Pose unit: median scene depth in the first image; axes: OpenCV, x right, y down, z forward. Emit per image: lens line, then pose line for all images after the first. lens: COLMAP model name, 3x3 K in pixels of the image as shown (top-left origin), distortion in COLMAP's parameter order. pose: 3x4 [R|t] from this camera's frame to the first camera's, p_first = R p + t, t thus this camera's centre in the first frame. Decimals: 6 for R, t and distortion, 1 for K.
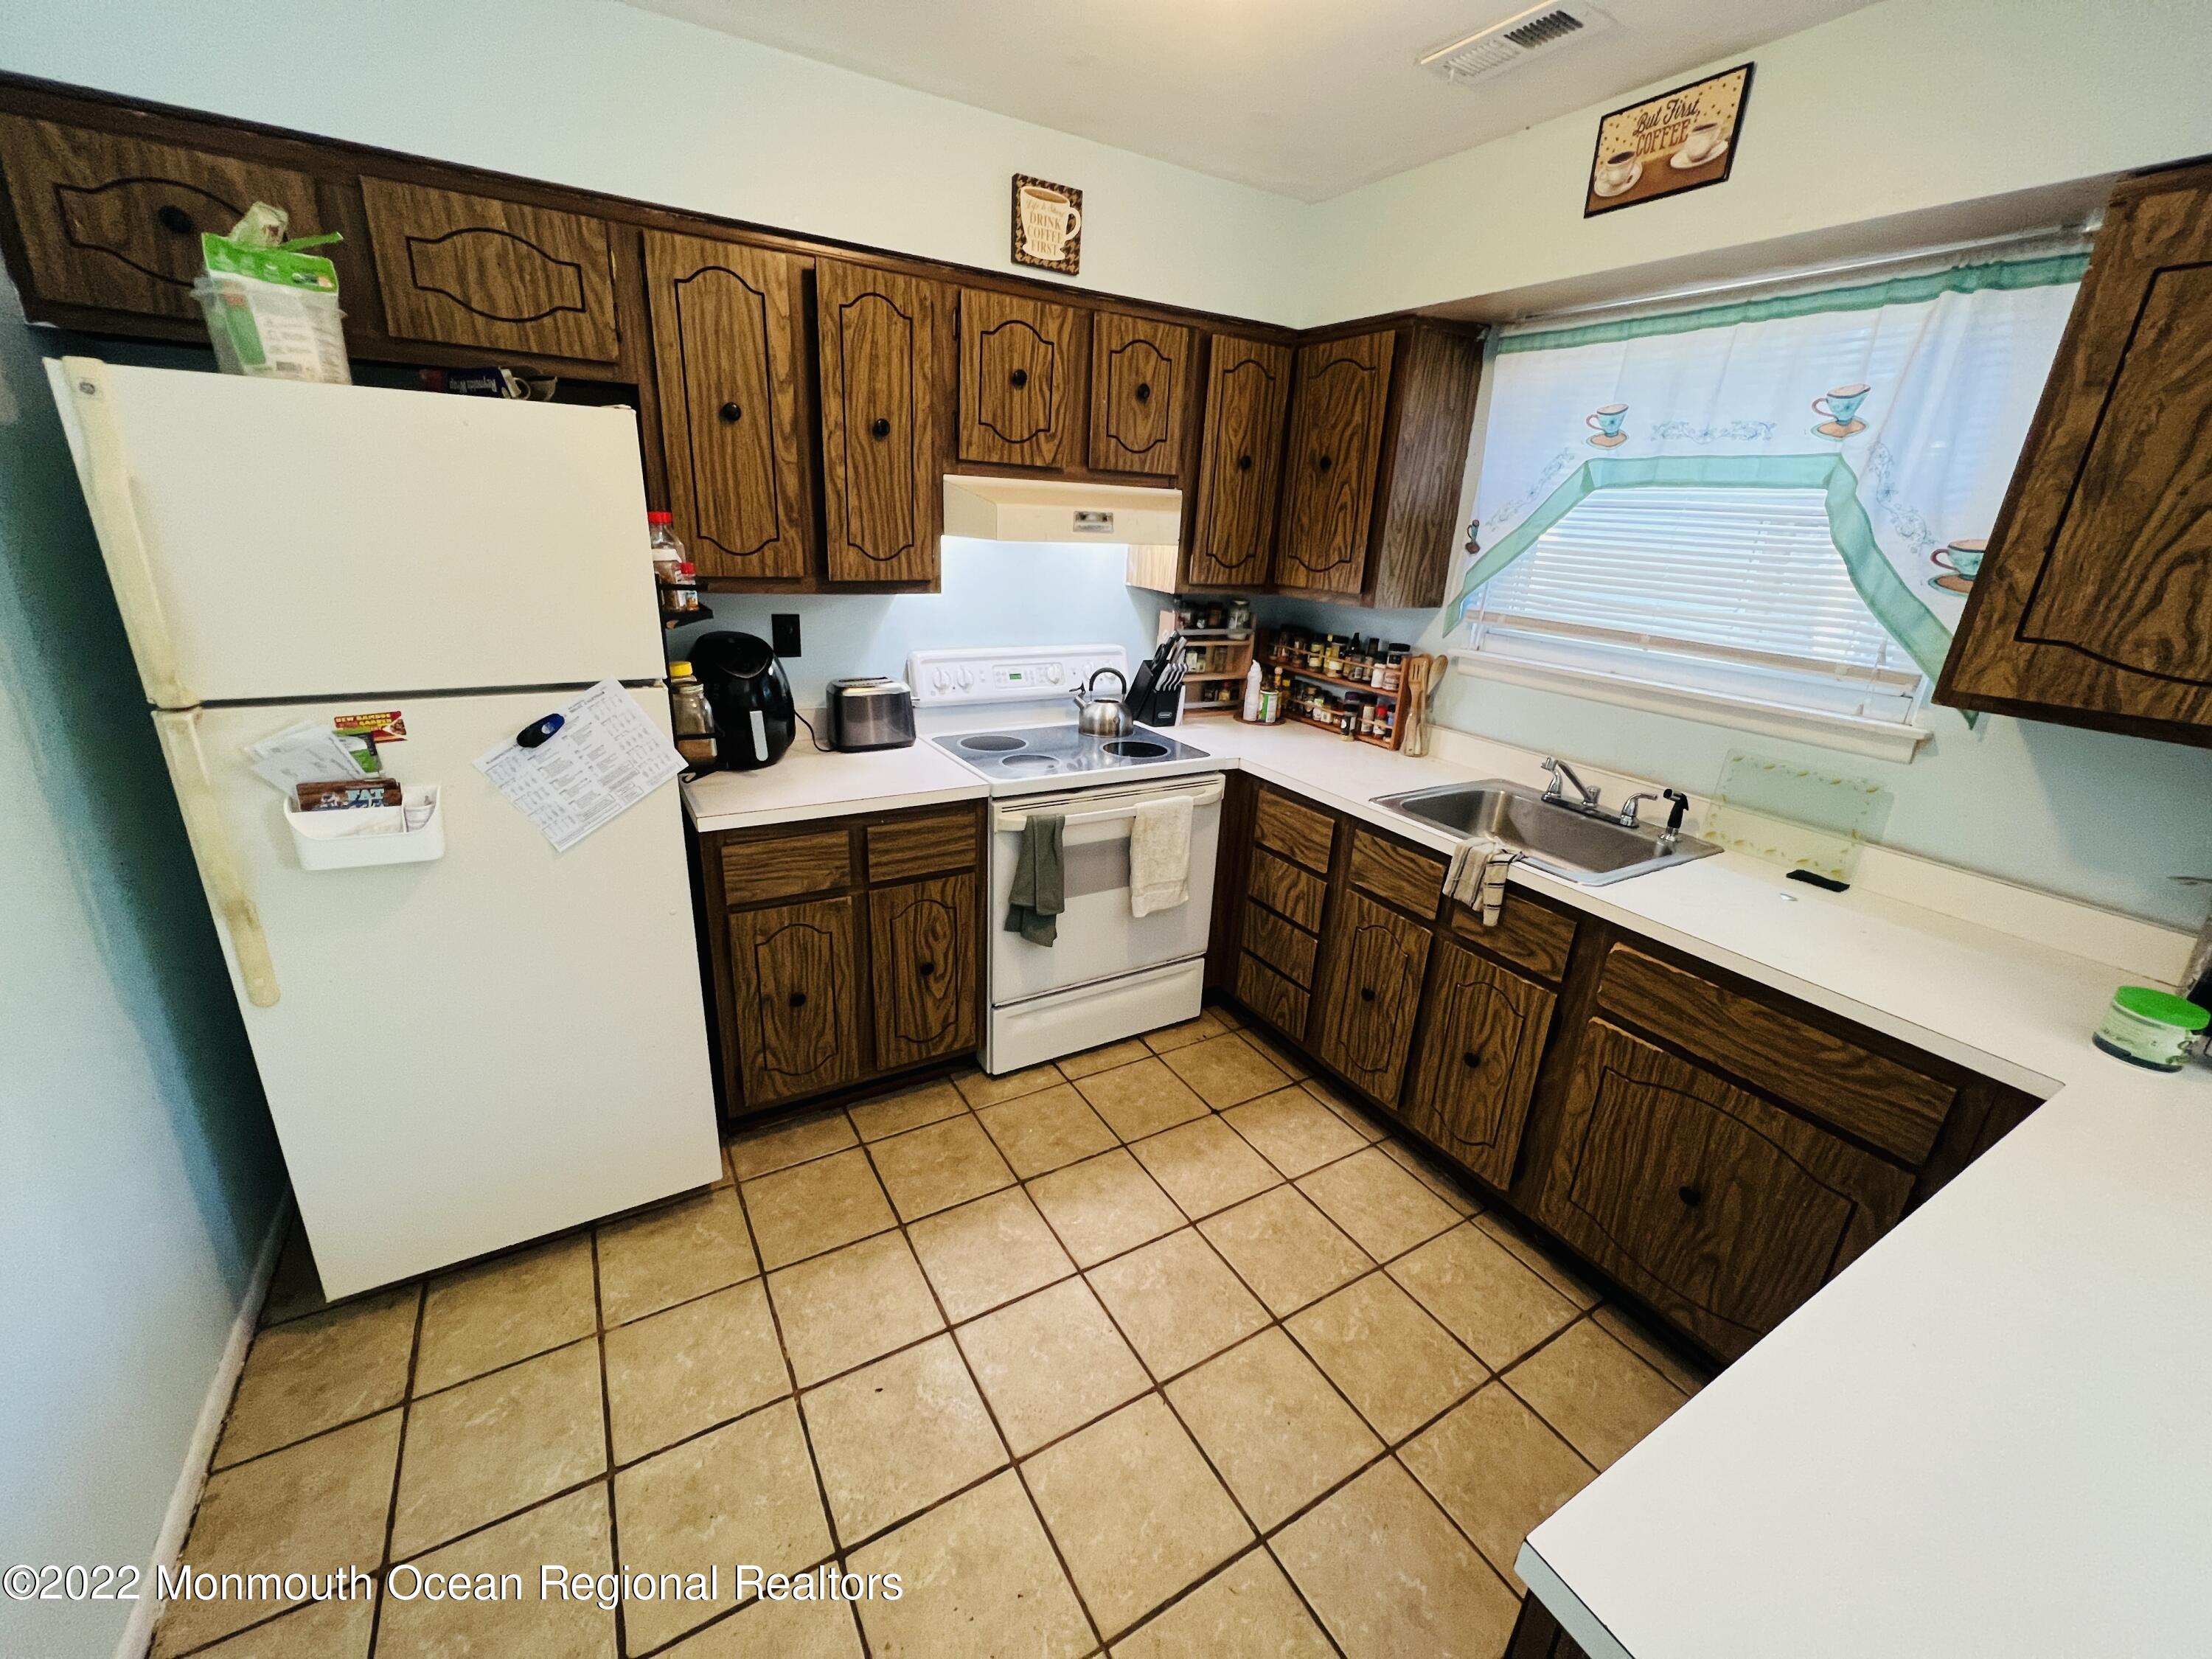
lens RADIAL K [[891.8, 0, 1099.3], [0, 891.8, 826.5], [0, 0, 1]] dist [0.000095, 0.000315]
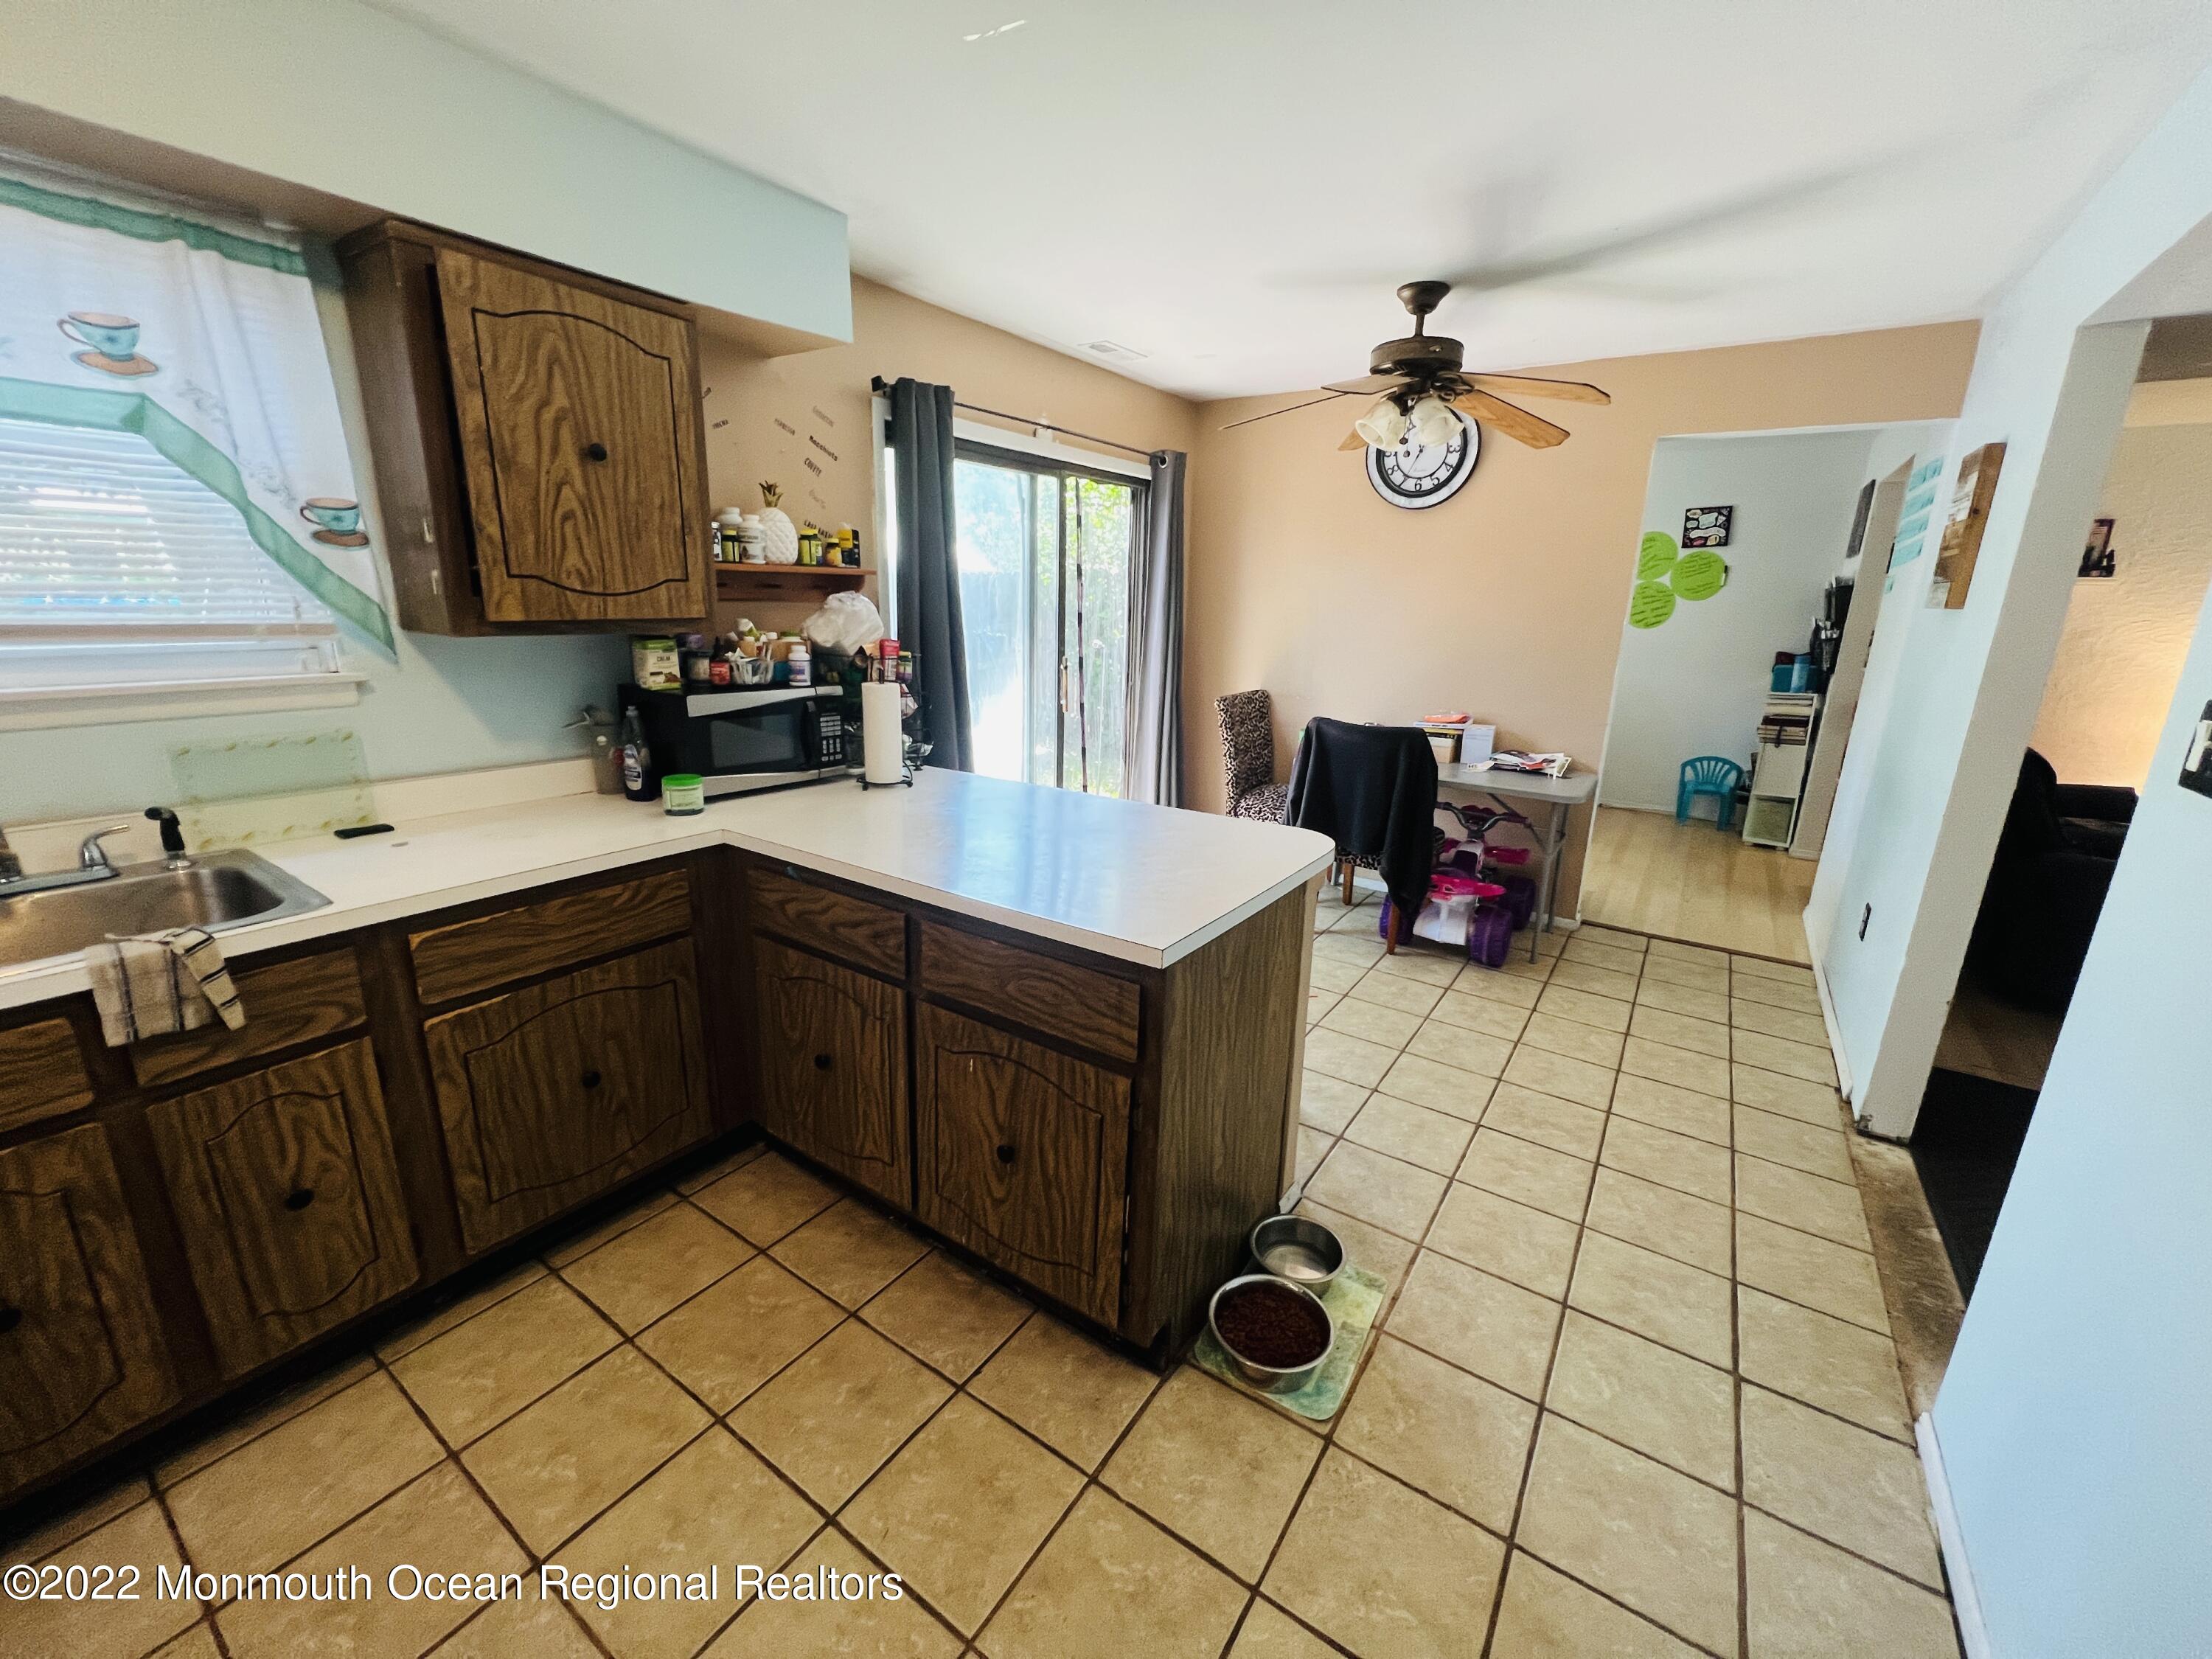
lens RADIAL K [[891.8, 0, 1097.5], [0, 891.8, 826.4], [0, 0, 1]] dist [0.000095, 0.000315]
pose [[-0.416734, -0.289895, 0.861565, -0.448500], [0.260555, 0.869925, 0.418737, -0.159615], [-0.870887, 0.398987, -0.286994, 0.570509]]
